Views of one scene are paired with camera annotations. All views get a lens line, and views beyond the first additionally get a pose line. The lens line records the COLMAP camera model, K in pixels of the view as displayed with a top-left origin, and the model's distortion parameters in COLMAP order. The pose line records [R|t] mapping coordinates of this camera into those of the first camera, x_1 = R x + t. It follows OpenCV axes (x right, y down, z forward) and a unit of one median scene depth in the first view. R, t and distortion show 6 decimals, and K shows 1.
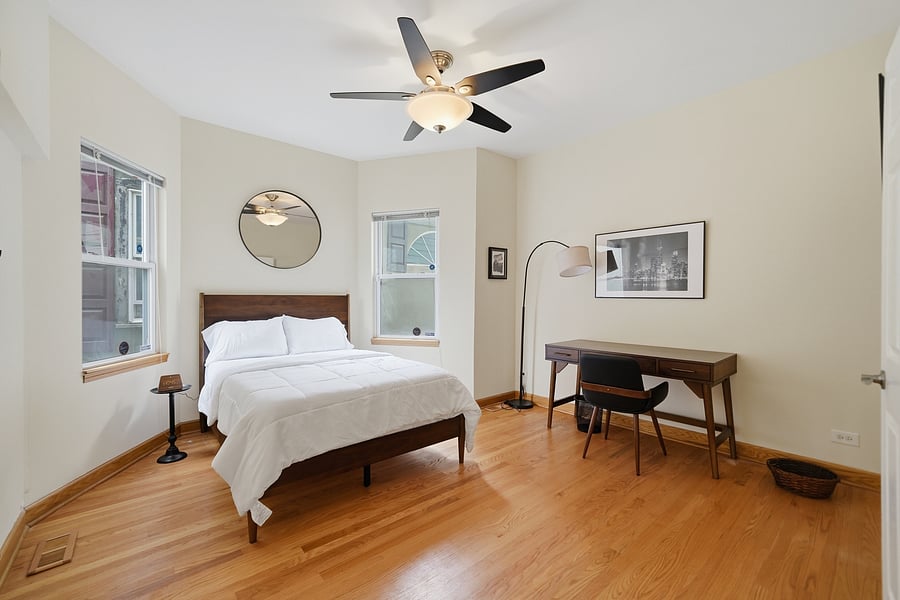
lens RADIAL K [[366.7, 0, 448.1], [0, 366.7, 299.7], [0, 0, 1]] dist [-0.003672, -0.000111]
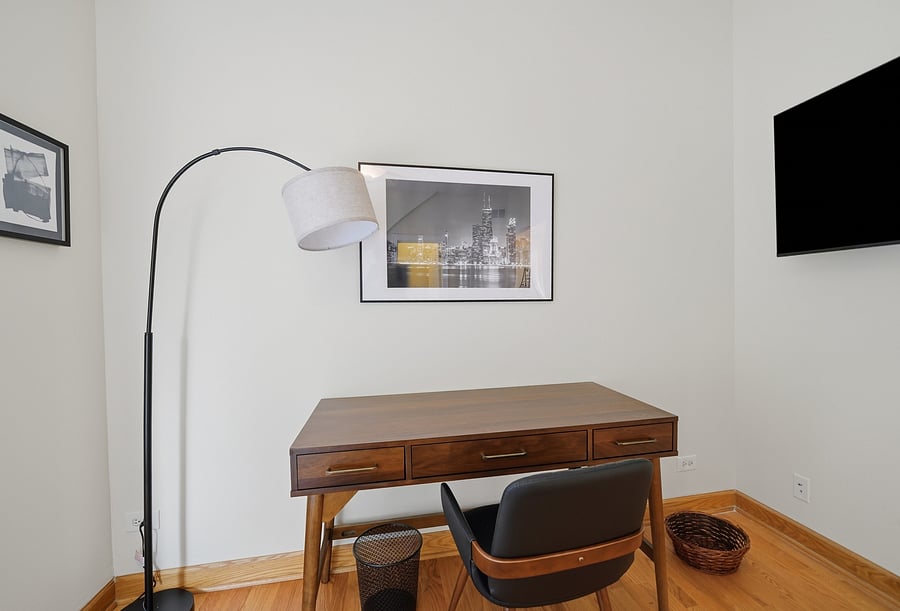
lens RADIAL K [[362.8, 0, 449.8], [0, 362.8, 302.1], [0, 0, 1]] dist [-0.001867, -0.000257]
pose [[0.503167, -0.027666, 0.863746, 0.073330], [0.014459, 0.999617, 0.023595, -0.015416], [-0.864068, 0.000617, 0.503375, 0.731331]]
